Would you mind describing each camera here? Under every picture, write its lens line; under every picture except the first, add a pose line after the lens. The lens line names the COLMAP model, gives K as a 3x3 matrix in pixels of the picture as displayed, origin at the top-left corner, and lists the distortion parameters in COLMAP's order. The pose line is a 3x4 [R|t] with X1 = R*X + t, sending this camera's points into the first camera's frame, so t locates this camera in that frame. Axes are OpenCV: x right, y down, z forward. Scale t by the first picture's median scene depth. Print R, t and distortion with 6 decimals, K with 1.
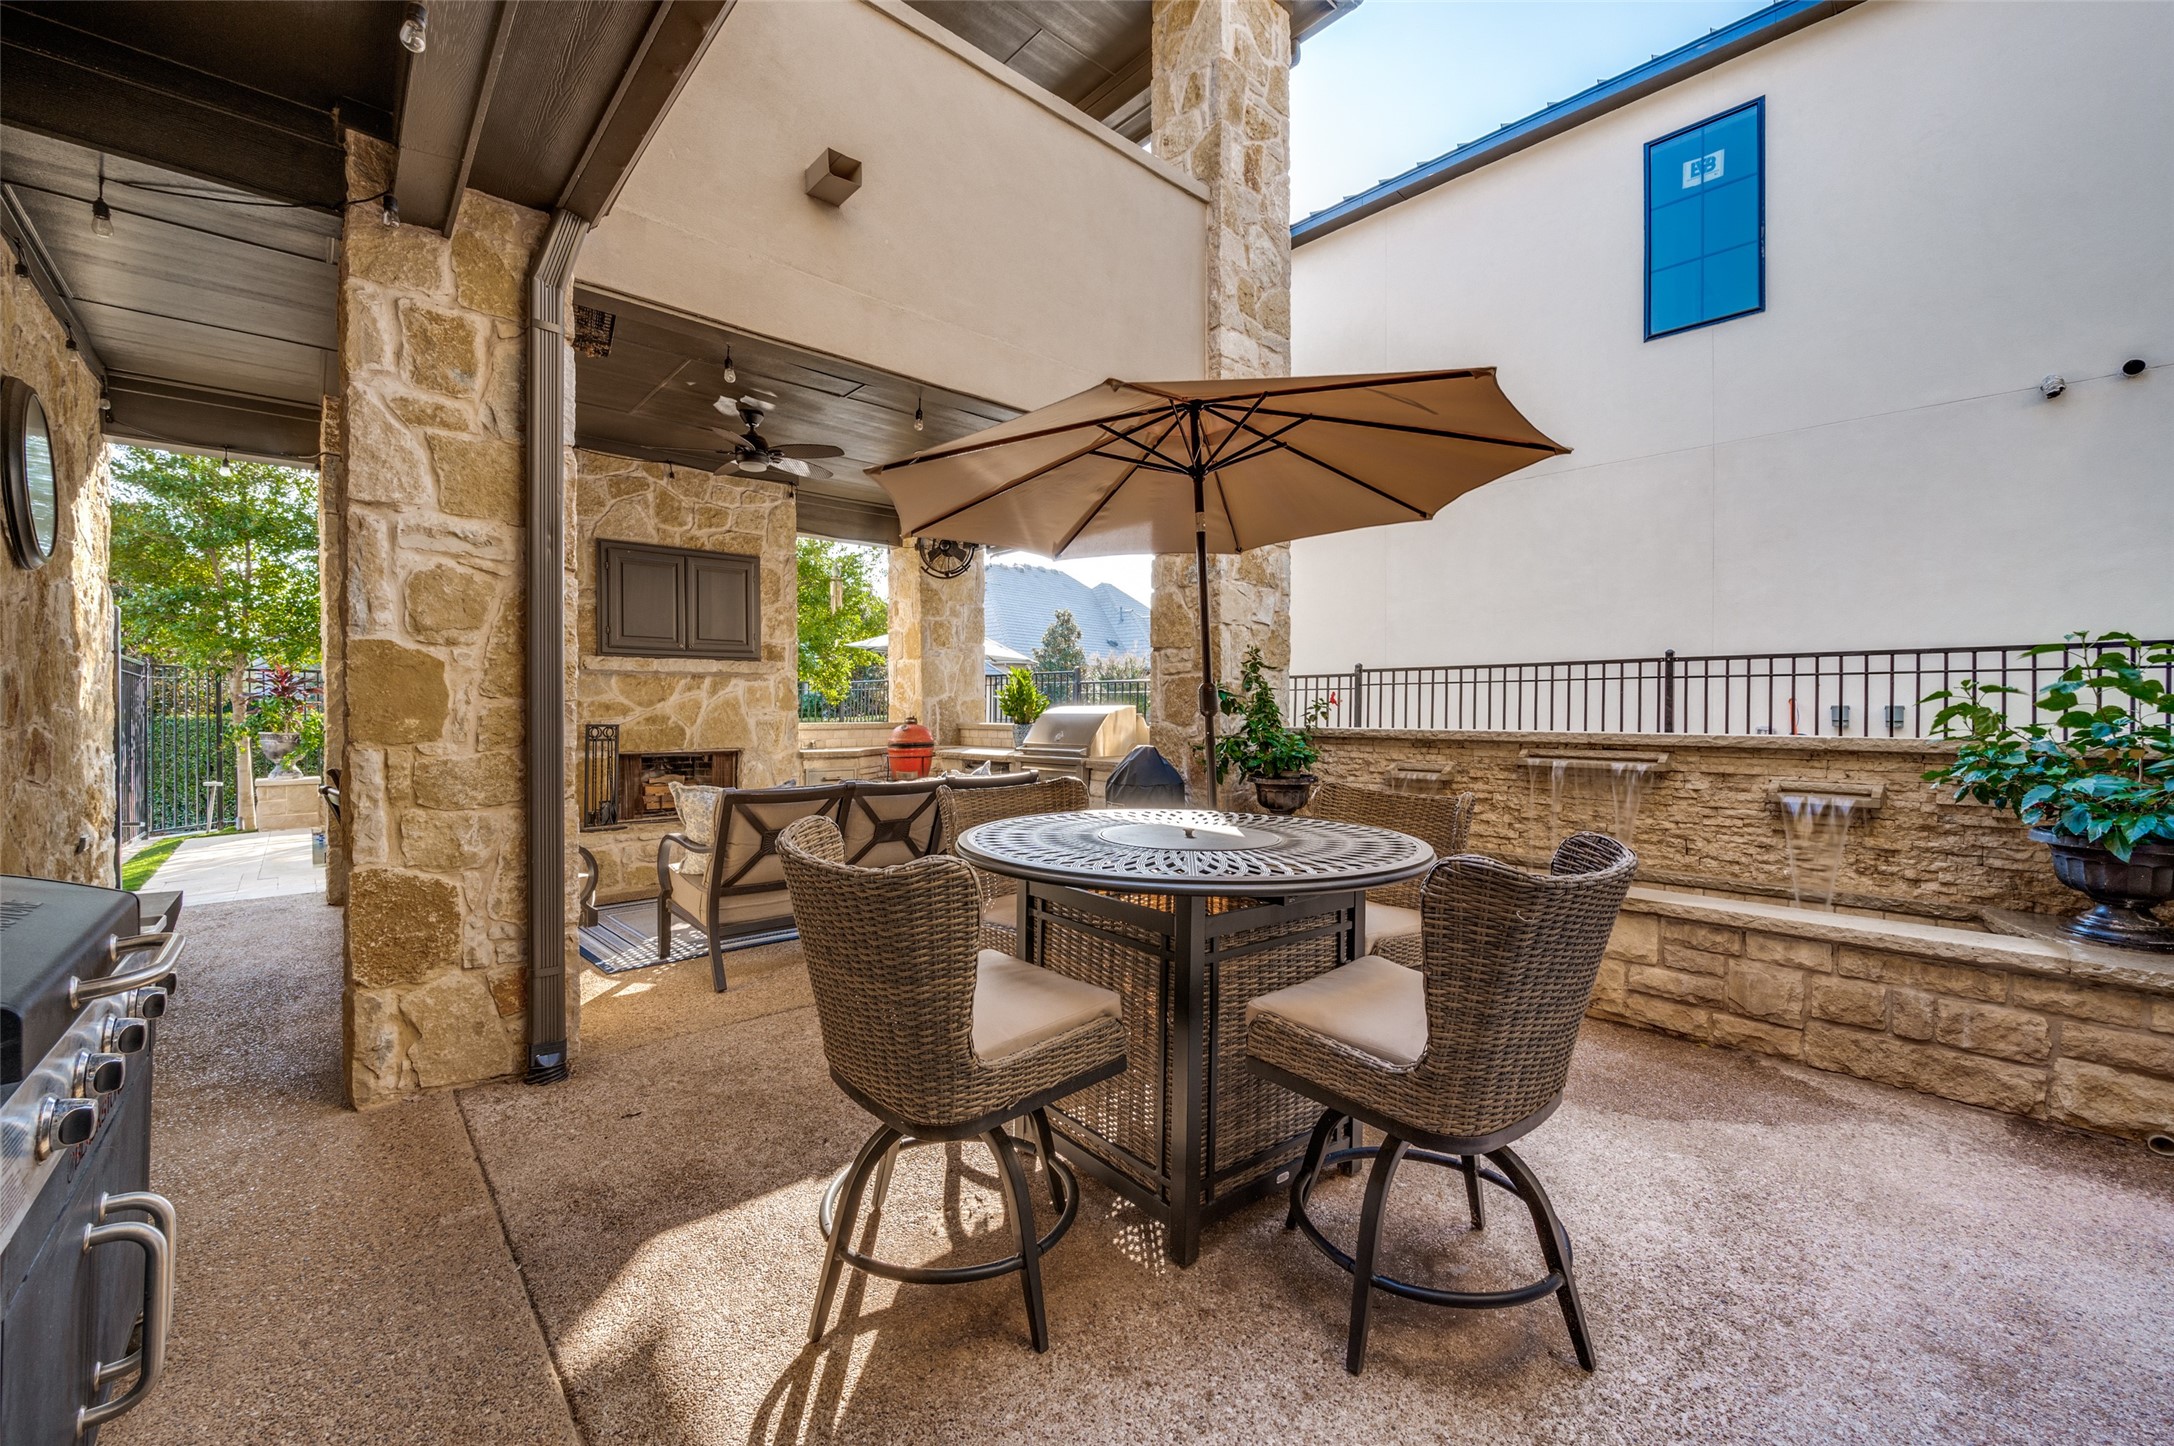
lens RADIAL K [[867.8, 0, 1081.1], [0, 867.8, 720.0], [0, 0, 1]] dist [-0.003227, 0.000011]
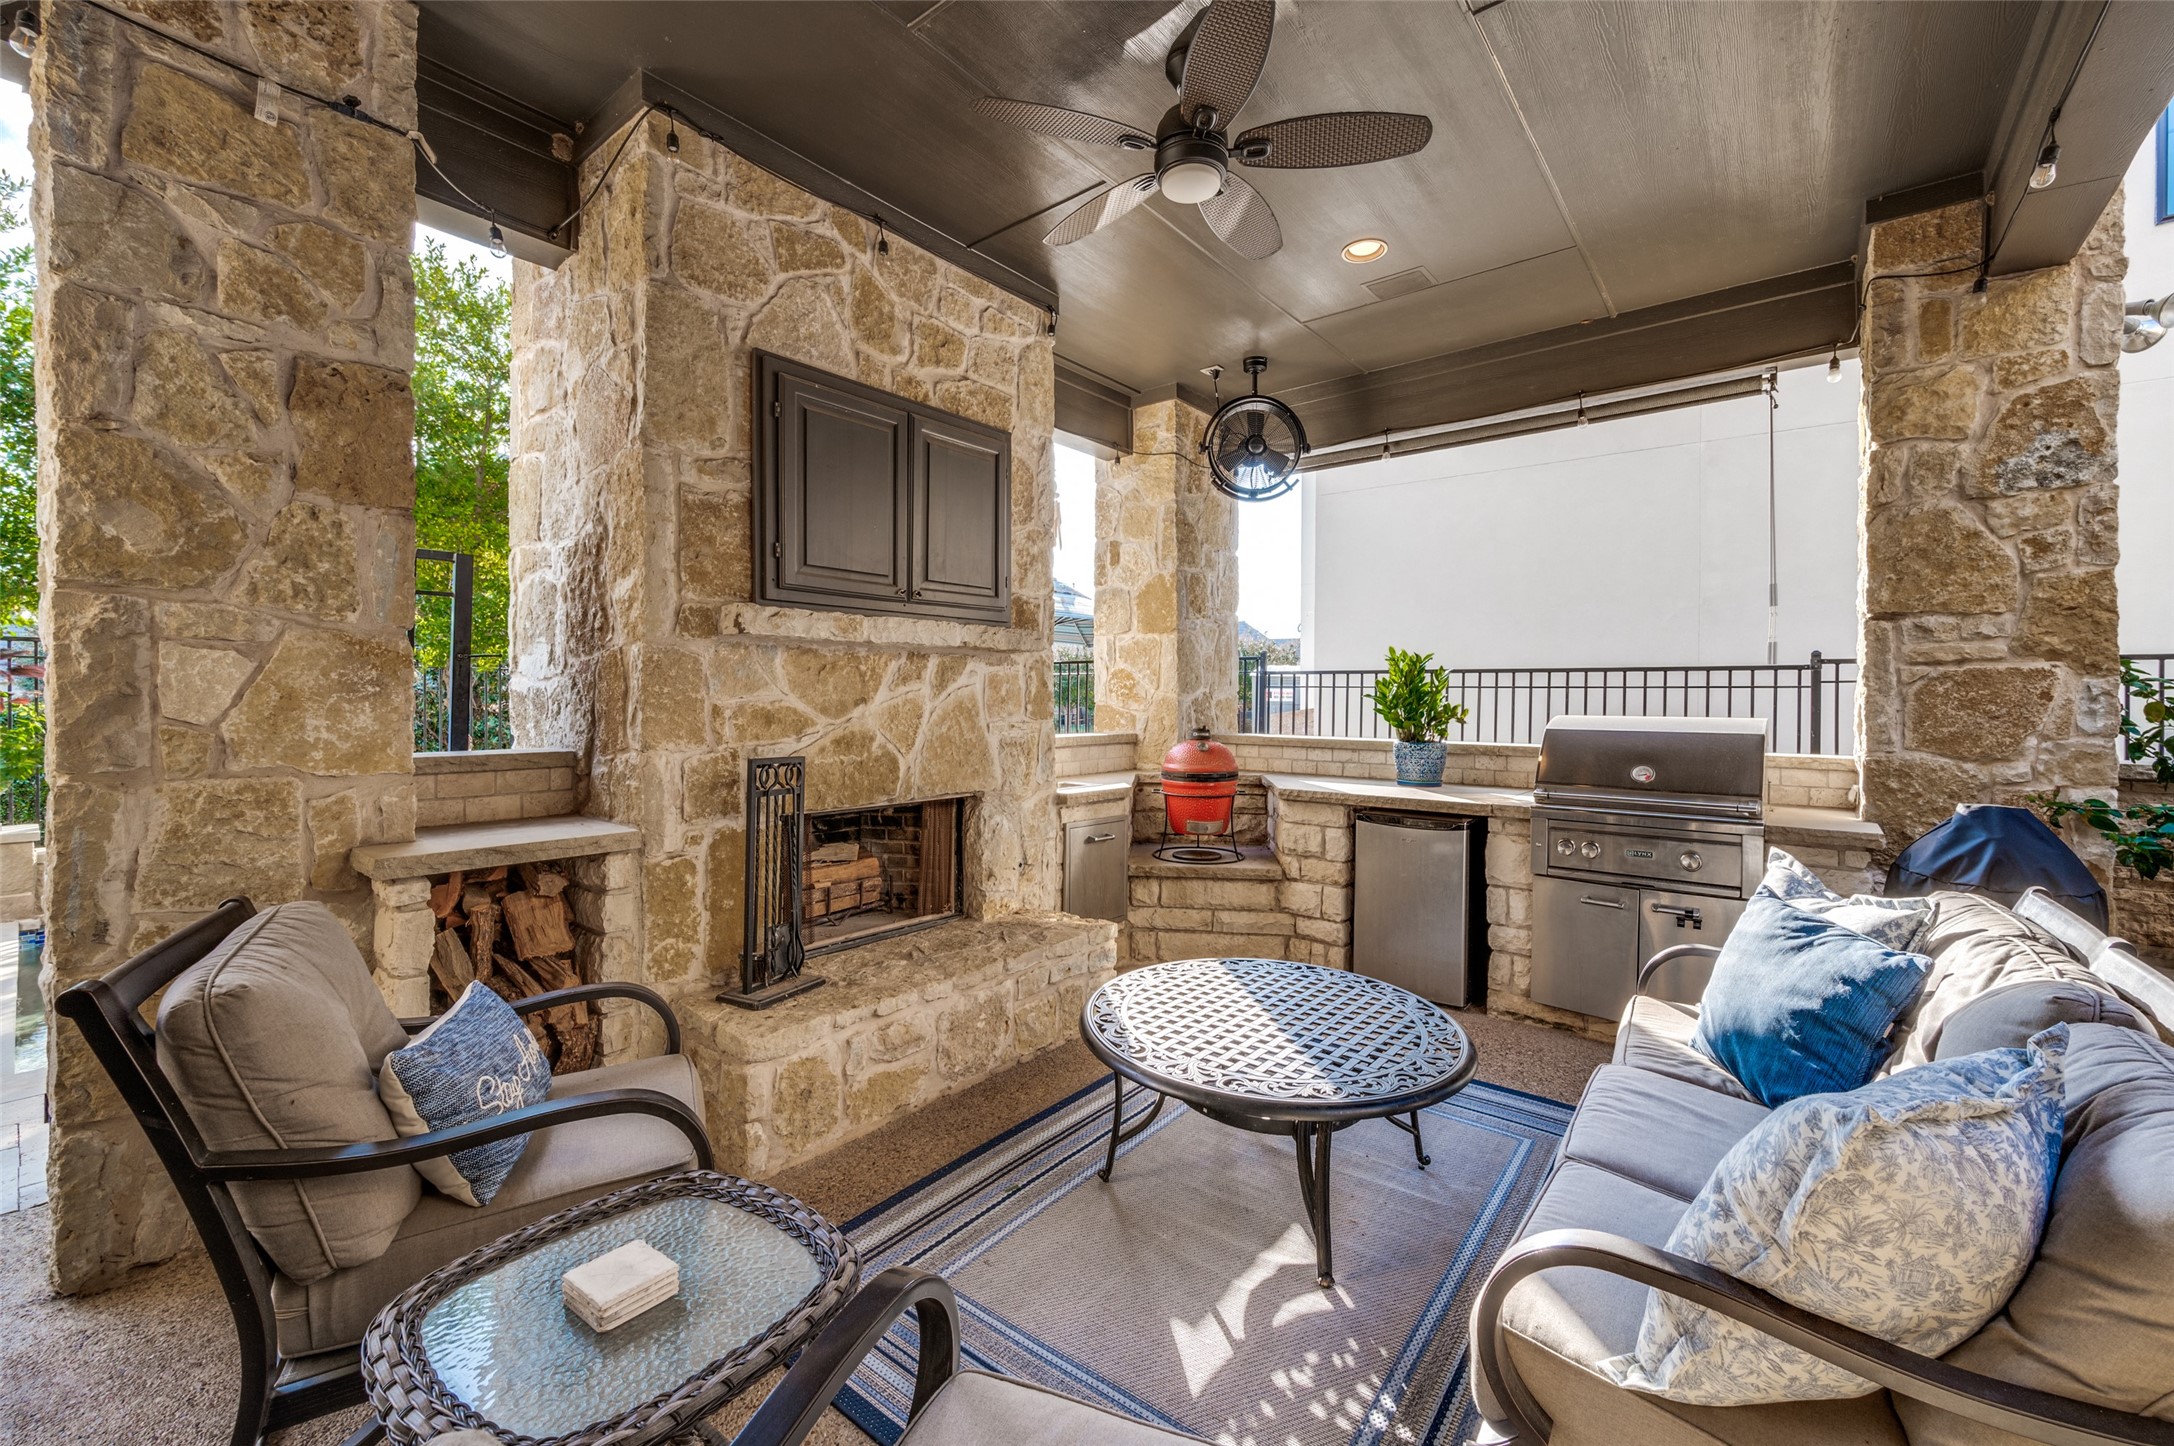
lens RADIAL K [[867.8, 0, 1092.6], [0, 867.8, 704.4], [0, 0, 1]] dist [-0.003227, 0.000011]
pose [[0.986640, 0.004844, 0.162842, -0.427937], [-0.004147, 0.999981, -0.004624, -0.019442], [-0.162861, 0.003887, 0.986641, 0.488286]]
